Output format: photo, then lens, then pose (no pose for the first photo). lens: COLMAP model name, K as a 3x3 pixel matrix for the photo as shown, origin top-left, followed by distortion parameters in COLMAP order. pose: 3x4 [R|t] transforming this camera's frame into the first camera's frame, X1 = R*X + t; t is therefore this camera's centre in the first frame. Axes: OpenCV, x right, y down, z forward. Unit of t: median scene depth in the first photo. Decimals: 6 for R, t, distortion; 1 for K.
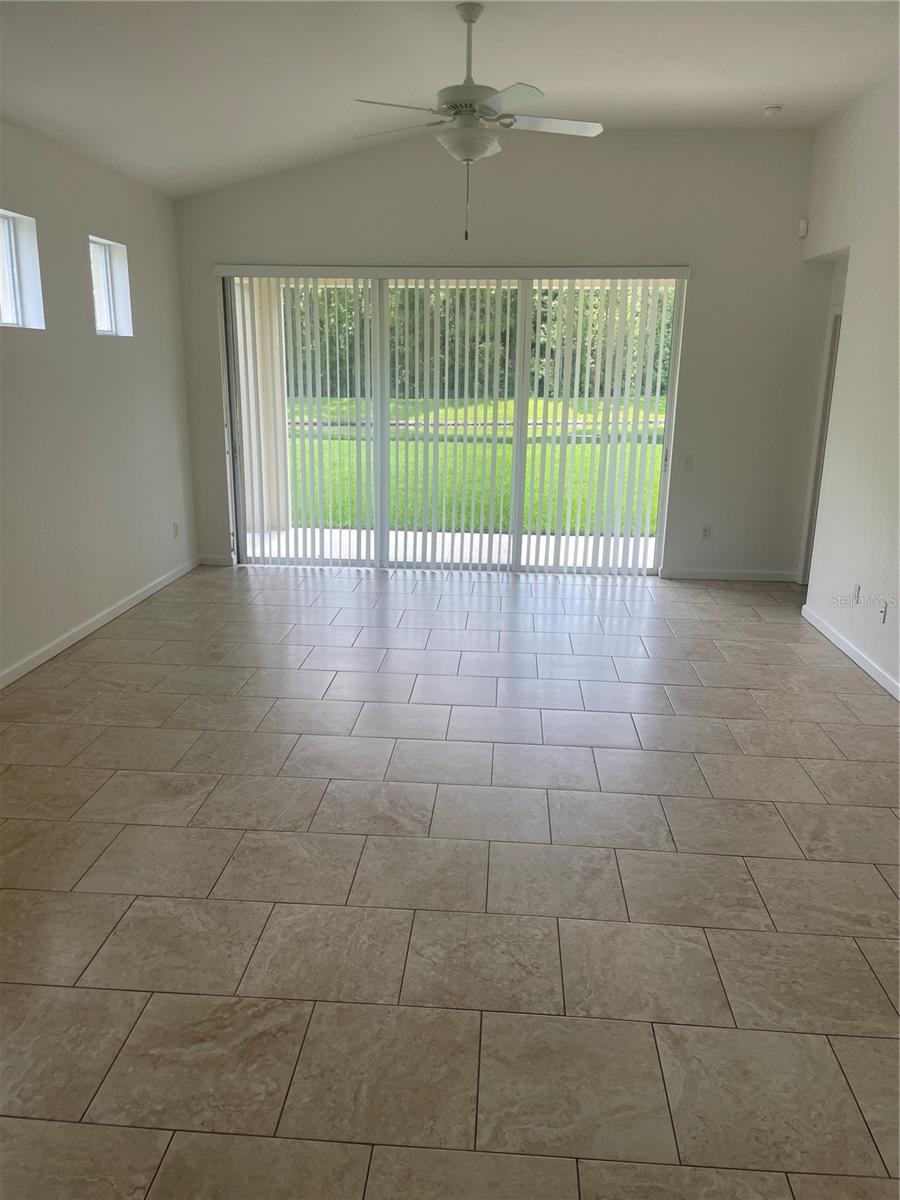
lens RADIAL K [[917.3, 0, 443.4], [0, 917.3, 641.5], [0, 0, 1]] dist [0.000142, -0.006348]
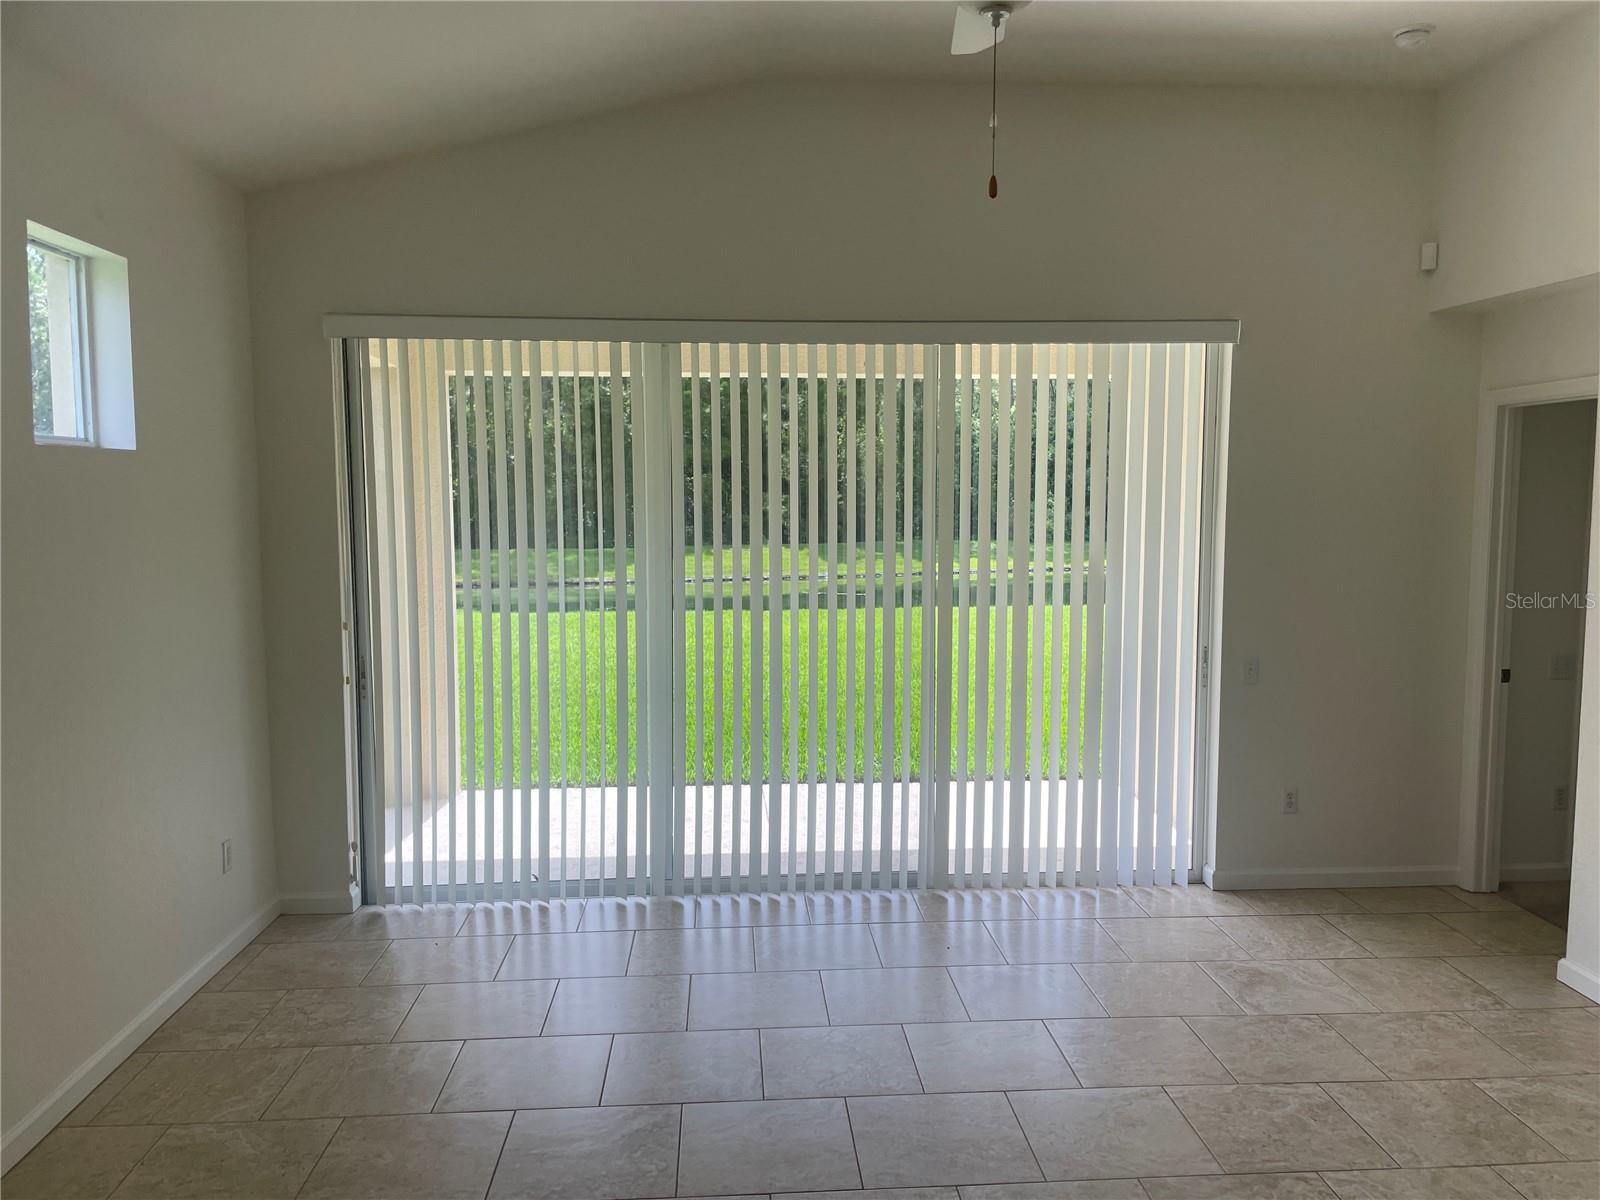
lens RADIAL K [[1223.0, 0, 807.9], [0, 1223.0, 601.5], [0, 0, 1]] dist [0.000142, -0.006348]
pose [[0.989008, -0.025344, 0.145675, -0.087493], [0.053792, 0.979365, -0.194810, -0.107142], [-0.137731, 0.200505, 0.969963, 0.332522]]
